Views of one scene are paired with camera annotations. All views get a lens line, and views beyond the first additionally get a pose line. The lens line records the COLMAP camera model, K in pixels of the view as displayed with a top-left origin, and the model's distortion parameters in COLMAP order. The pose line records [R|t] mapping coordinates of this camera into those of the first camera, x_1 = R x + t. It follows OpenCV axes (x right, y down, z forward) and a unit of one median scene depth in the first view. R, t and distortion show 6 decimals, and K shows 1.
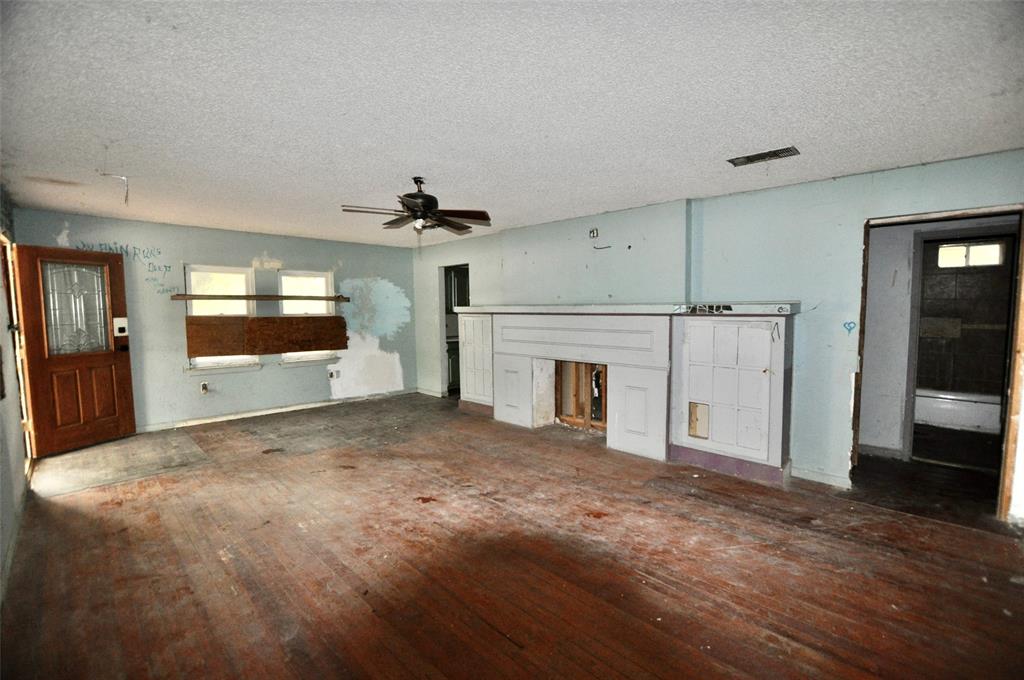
lens RADIAL K [[450.9, 0, 519.2], [0, 450.9, 342.7], [0, 0, 1]] dist [-0.032741, 0.002451]
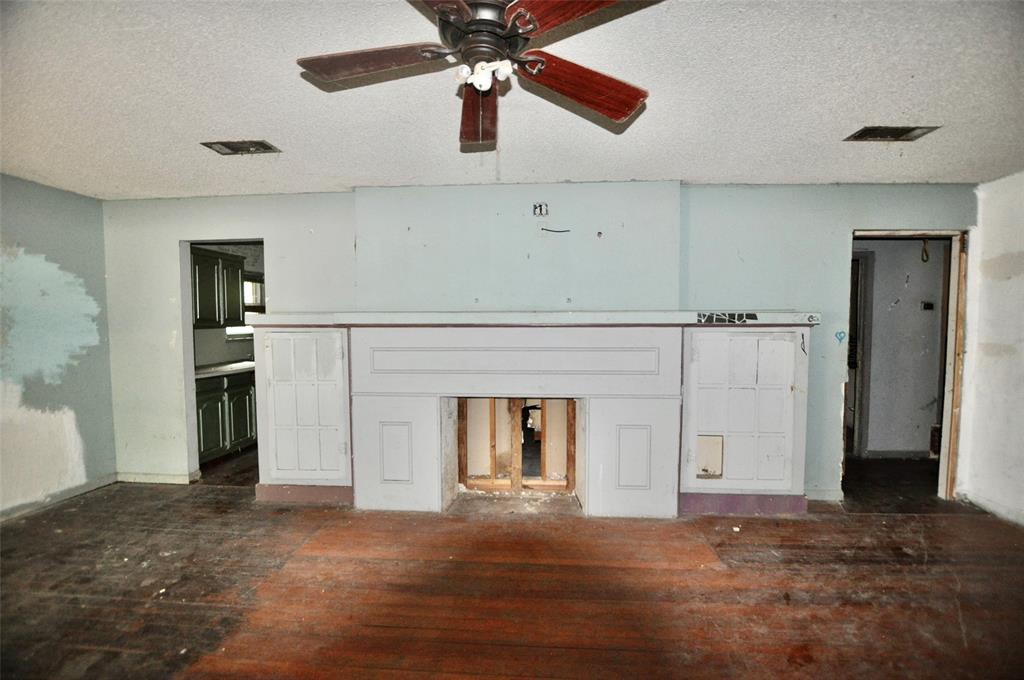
lens RADIAL K [[450.9, 0, 518.3], [0, 450.9, 342.8], [0, 0, 1]] dist [-0.032741, 0.002451]
pose [[0.761951, -0.022852, 0.647232, -0.388382], [0.046476, 0.998730, -0.019452, -0.031804], [-0.645965, 0.044902, 0.762045, 0.623127]]
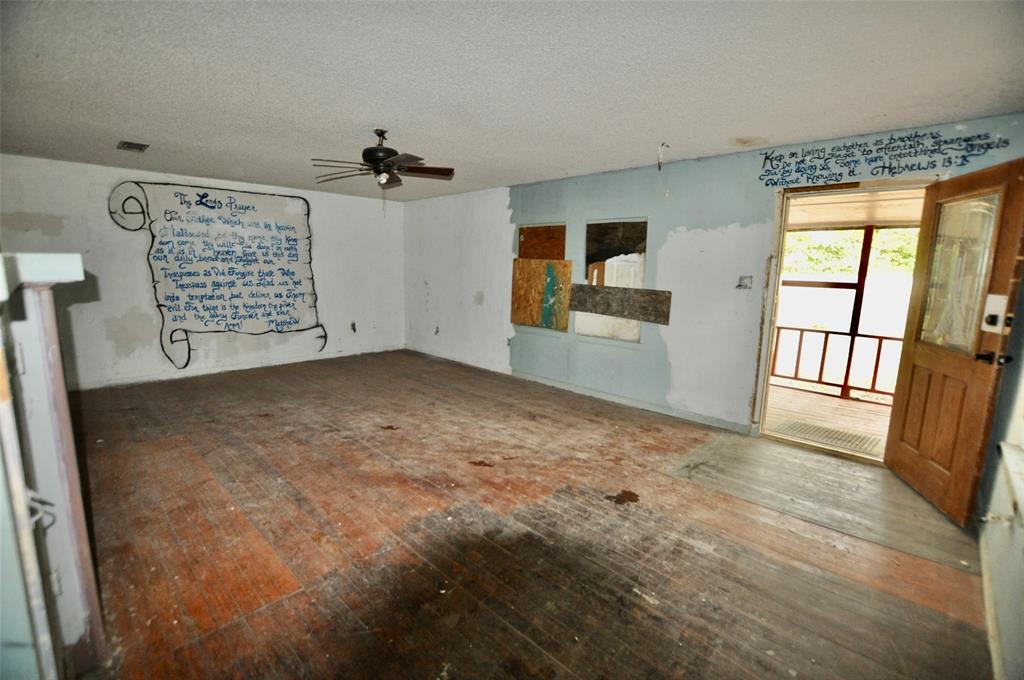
lens RADIAL K [[450.9, 0, 519.0], [0, 450.9, 341.7], [0, 0, 1]] dist [-0.032741, 0.002451]
pose [[-0.999785, -0.015308, -0.013993, -0.455903], [-0.018278, 0.969186, 0.245651, -0.141718], [0.009802, 0.245854, -0.969257, 1.808244]]
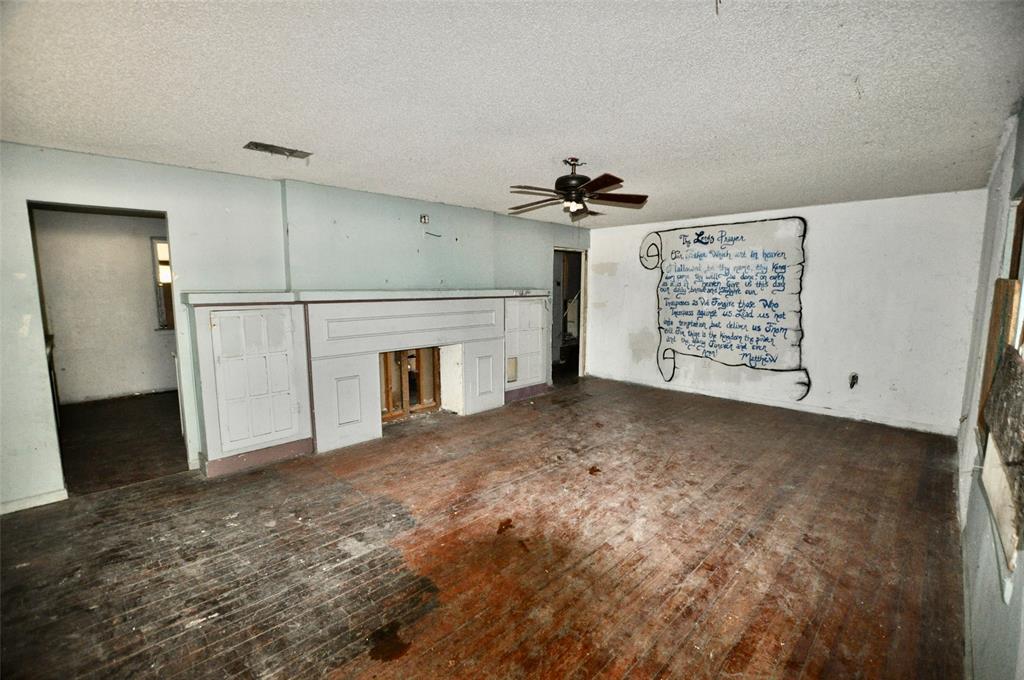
lens RADIAL K [[450.9, 0, 519.5], [0, 450.9, 342.2], [0, 0, 1]] dist [-0.032741, 0.002451]
pose [[-0.000110, -0.112224, 0.993683, -1.079183], [0.082896, 0.990262, 0.111847, -0.078775], [-0.996558, 0.082384, 0.009193, 0.989988]]
